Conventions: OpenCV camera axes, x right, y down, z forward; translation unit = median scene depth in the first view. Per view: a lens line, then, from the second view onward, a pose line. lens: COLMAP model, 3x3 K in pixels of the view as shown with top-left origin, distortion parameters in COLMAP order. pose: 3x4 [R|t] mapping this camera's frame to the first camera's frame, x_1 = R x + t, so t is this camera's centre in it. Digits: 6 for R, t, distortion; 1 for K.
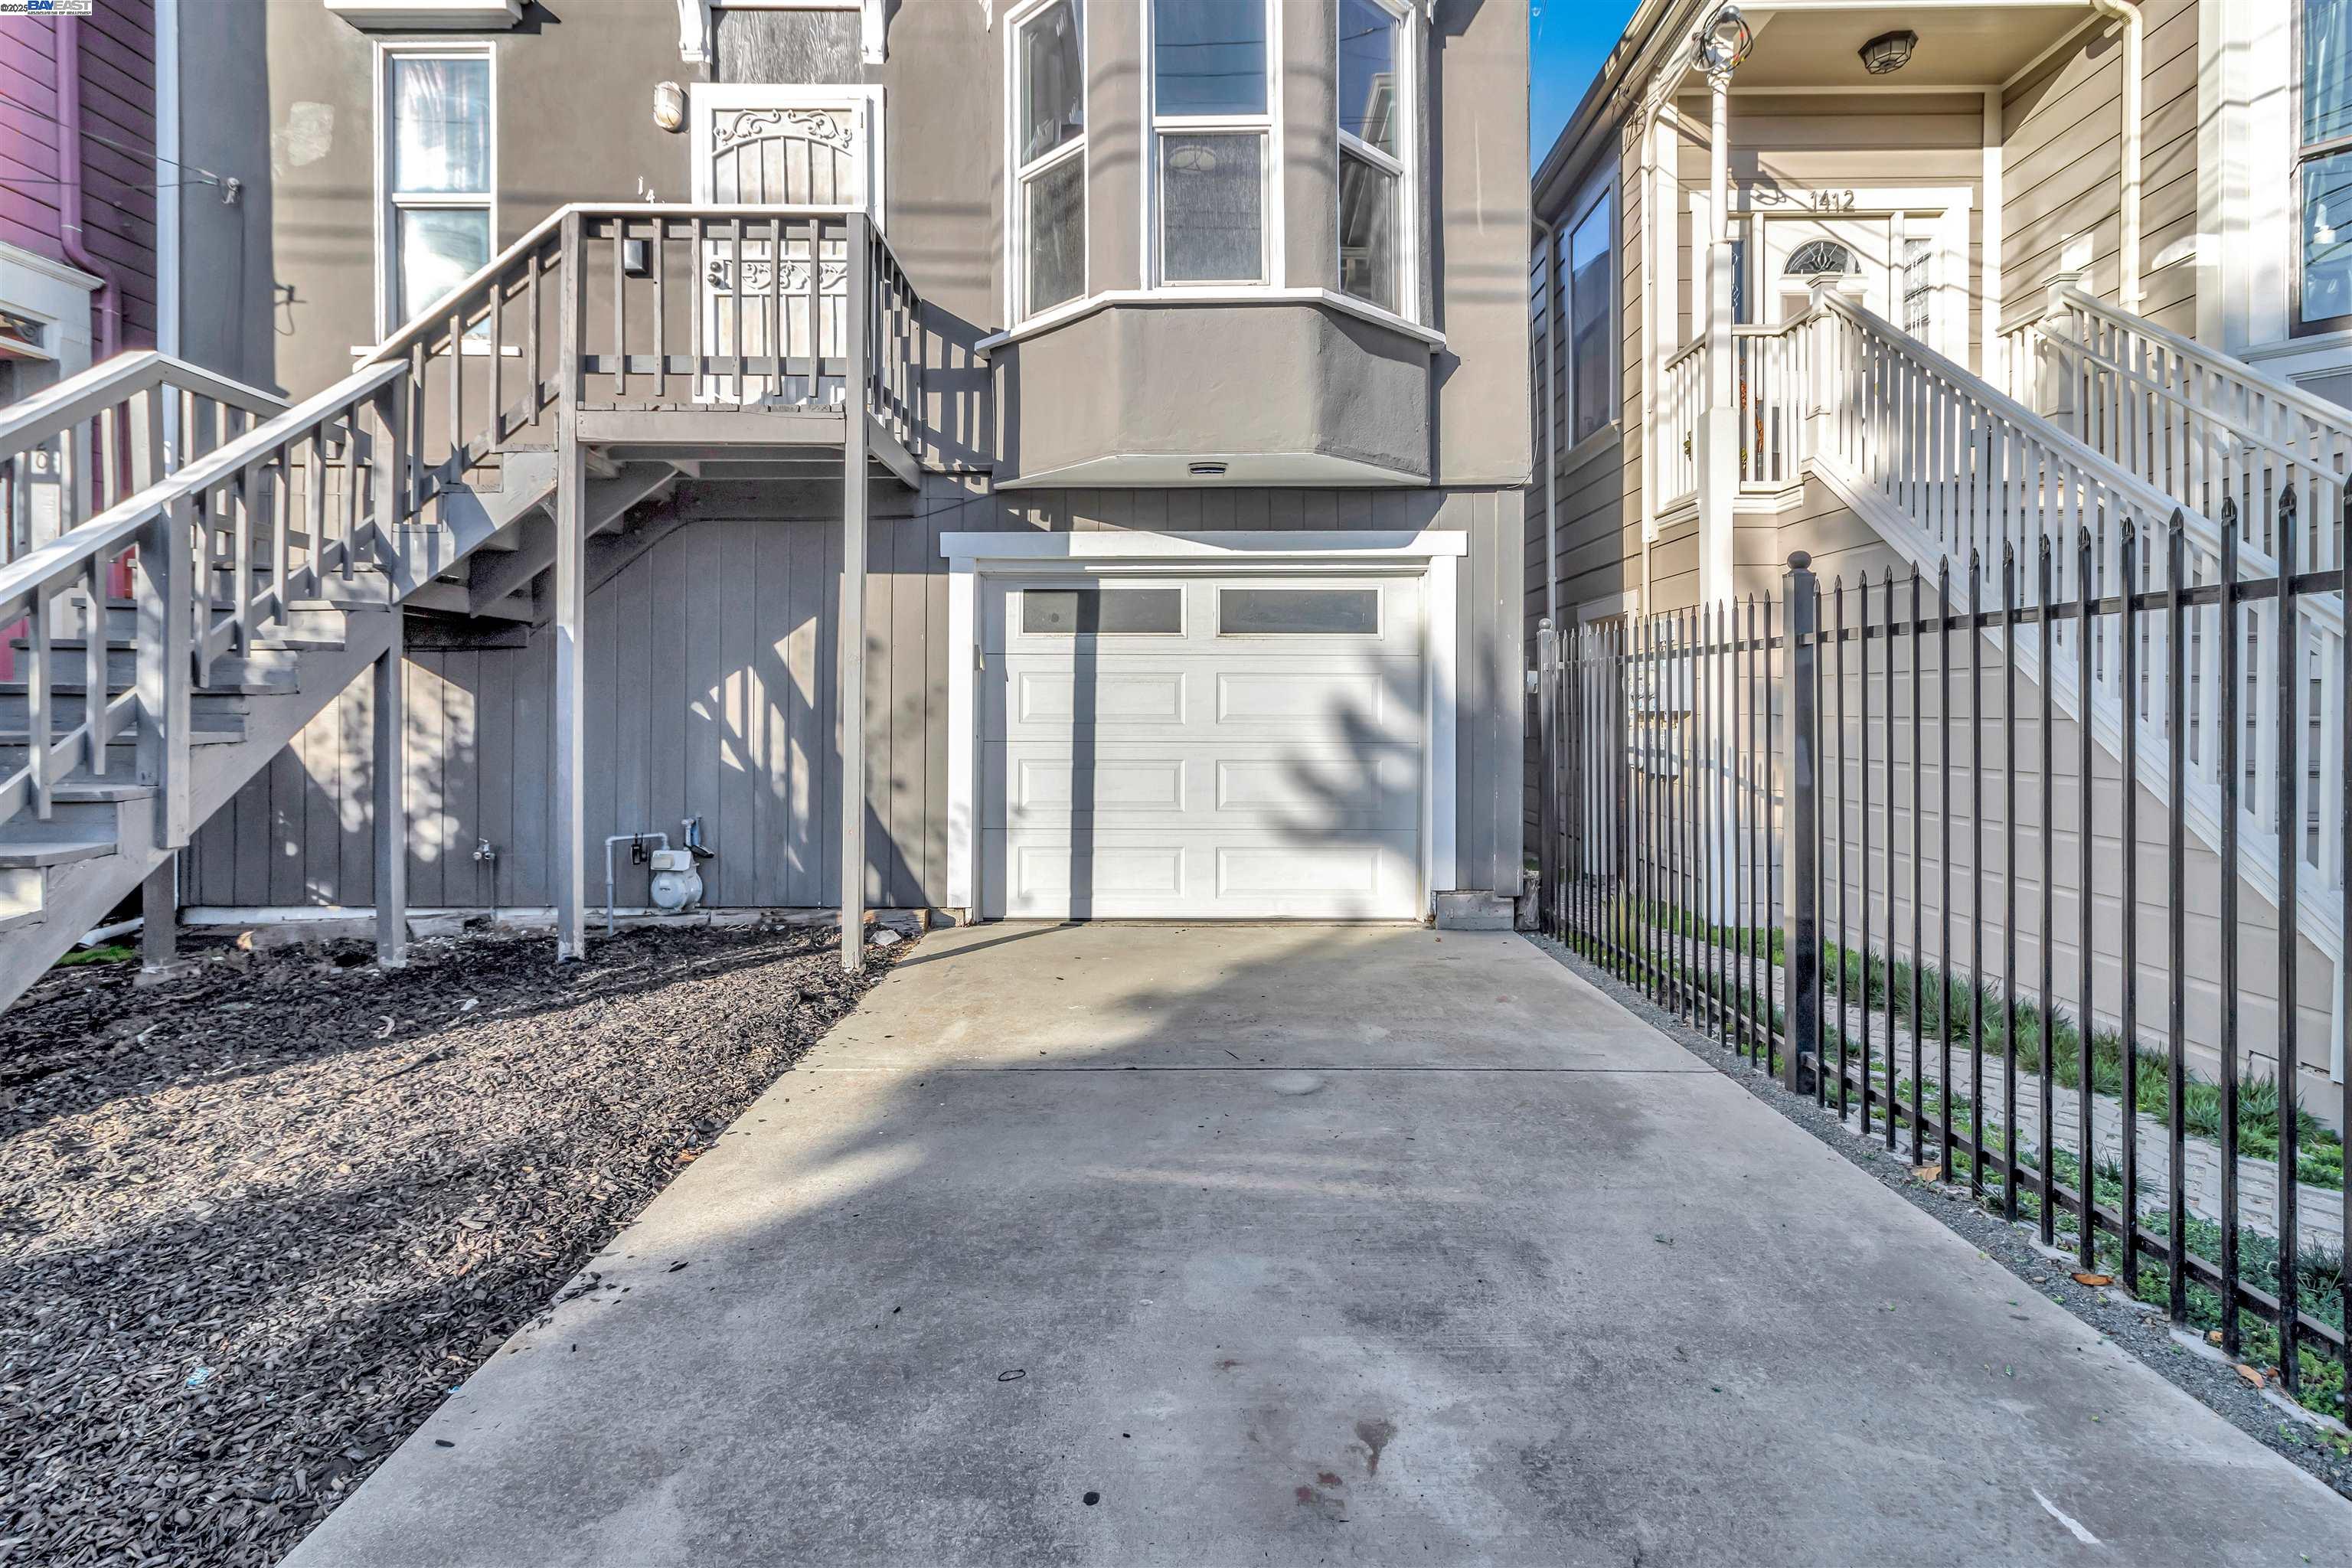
lens RADIAL K [[1119.6, 0, 1186.7], [0, 1119.6, 714.2], [0, 0, 1]] dist [0.005044, -0.000294]
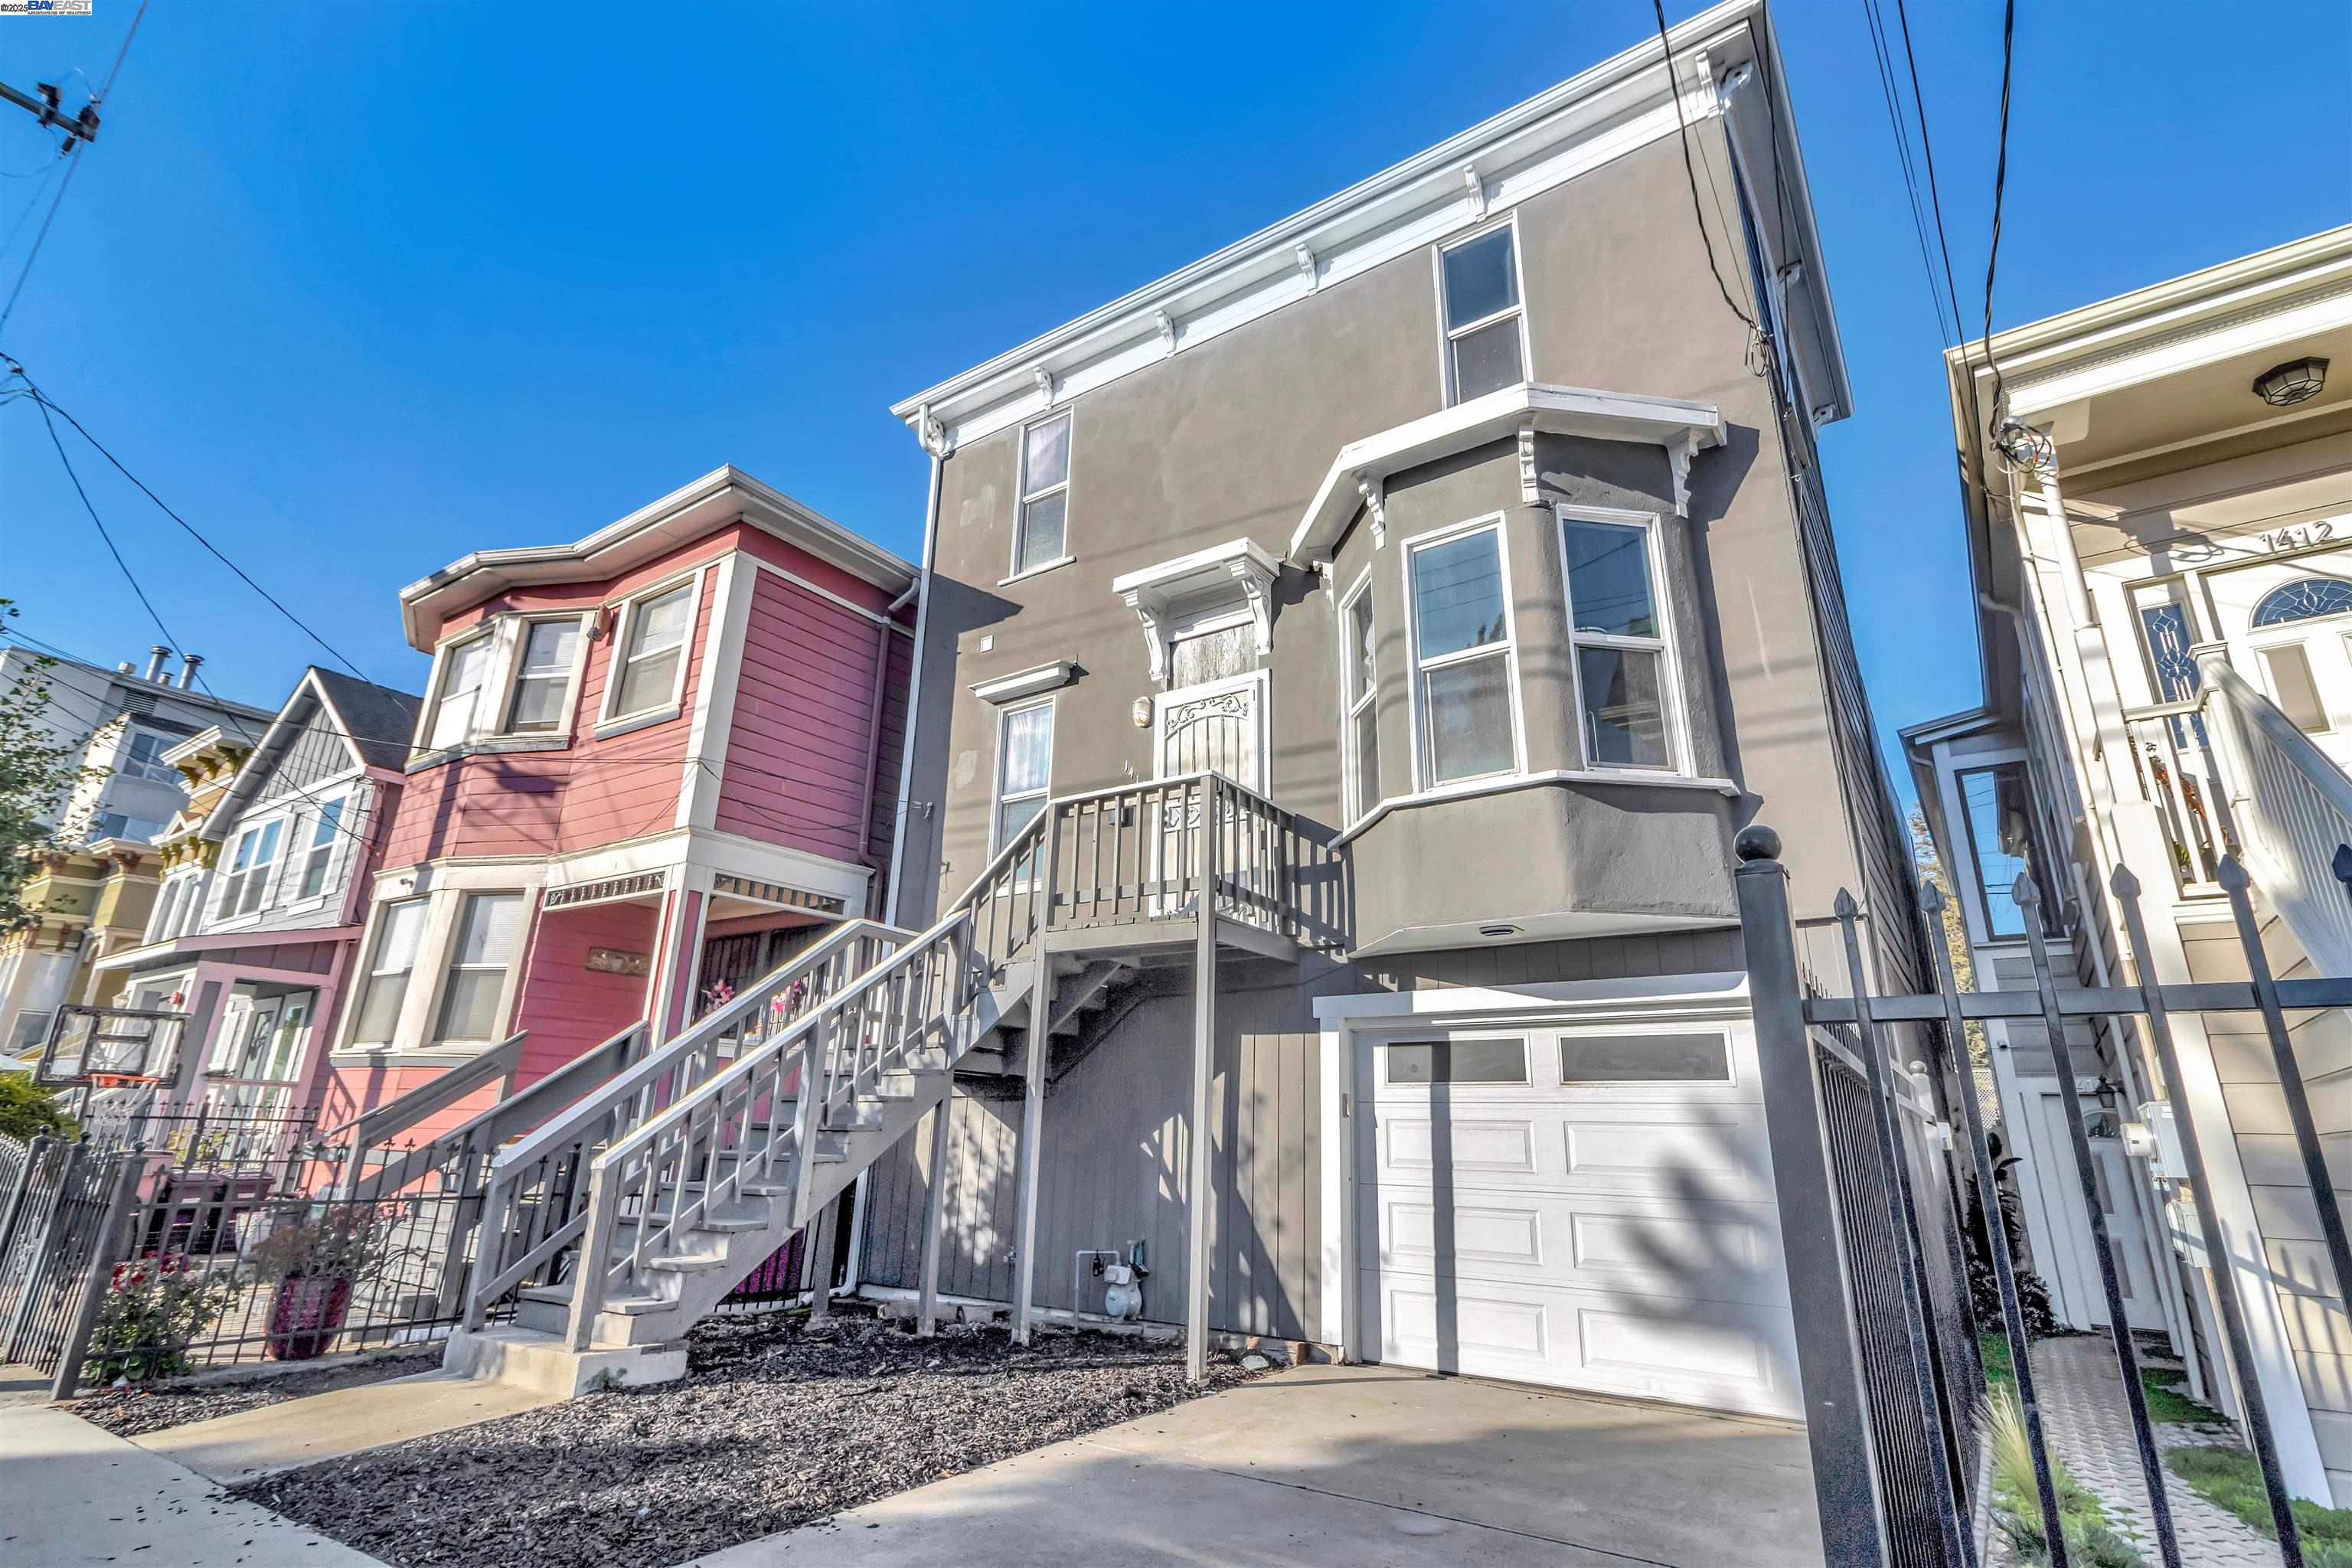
lens RADIAL K [[1149.5, 0, 1173.6], [0, 1149.5, 763.1], [0, 0, 1]] dist [0.001053, 0.000027]
pose [[0.819292, -0.163304, -0.549630, 0.381168], [-0.026304, 0.946870, -0.320539, -0.000717], [0.572773, 0.277072, 0.771468, -0.110670]]
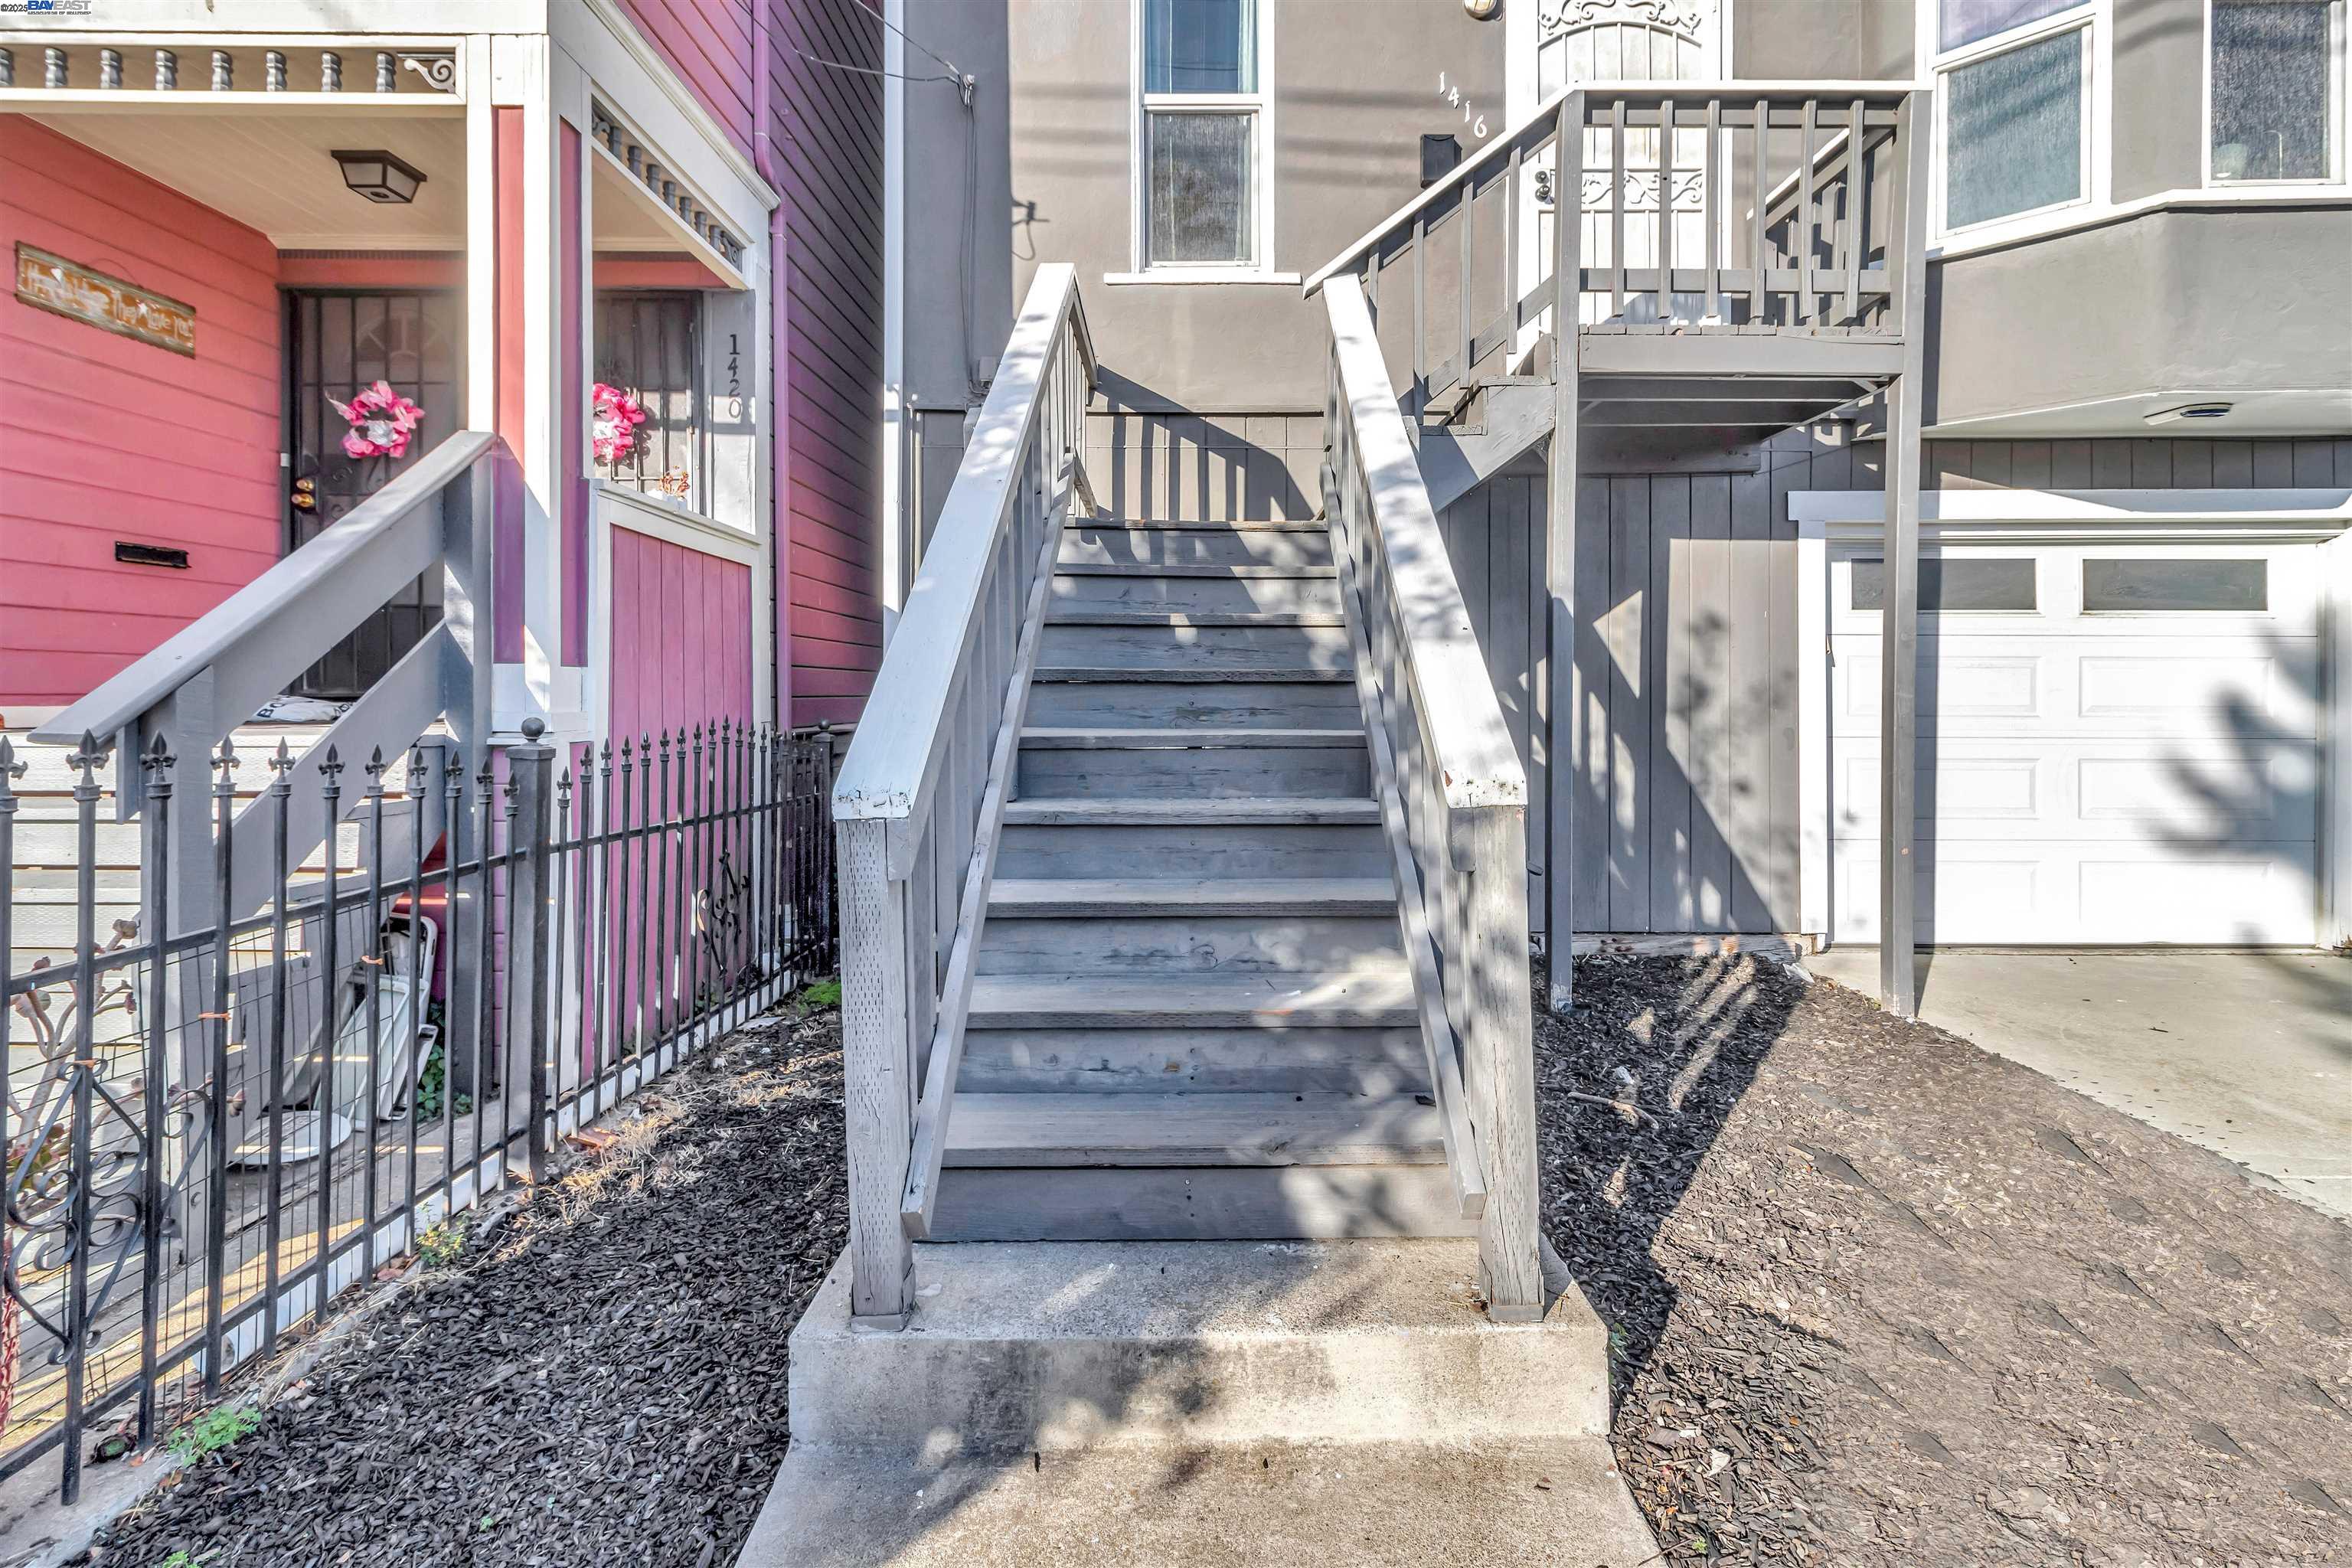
lens RADIAL K [[1119.6, 0, 1186.7], [0, 1119.6, 714.2], [0, 0, 1]] dist [0.005044, -0.000294]
pose [[0.999999, 0.001176, -0.000999, -0.681337], [-0.001169, 0.999973, 0.007309, 0.001549], [0.001008, -0.007308, 0.999973, 0.146677]]
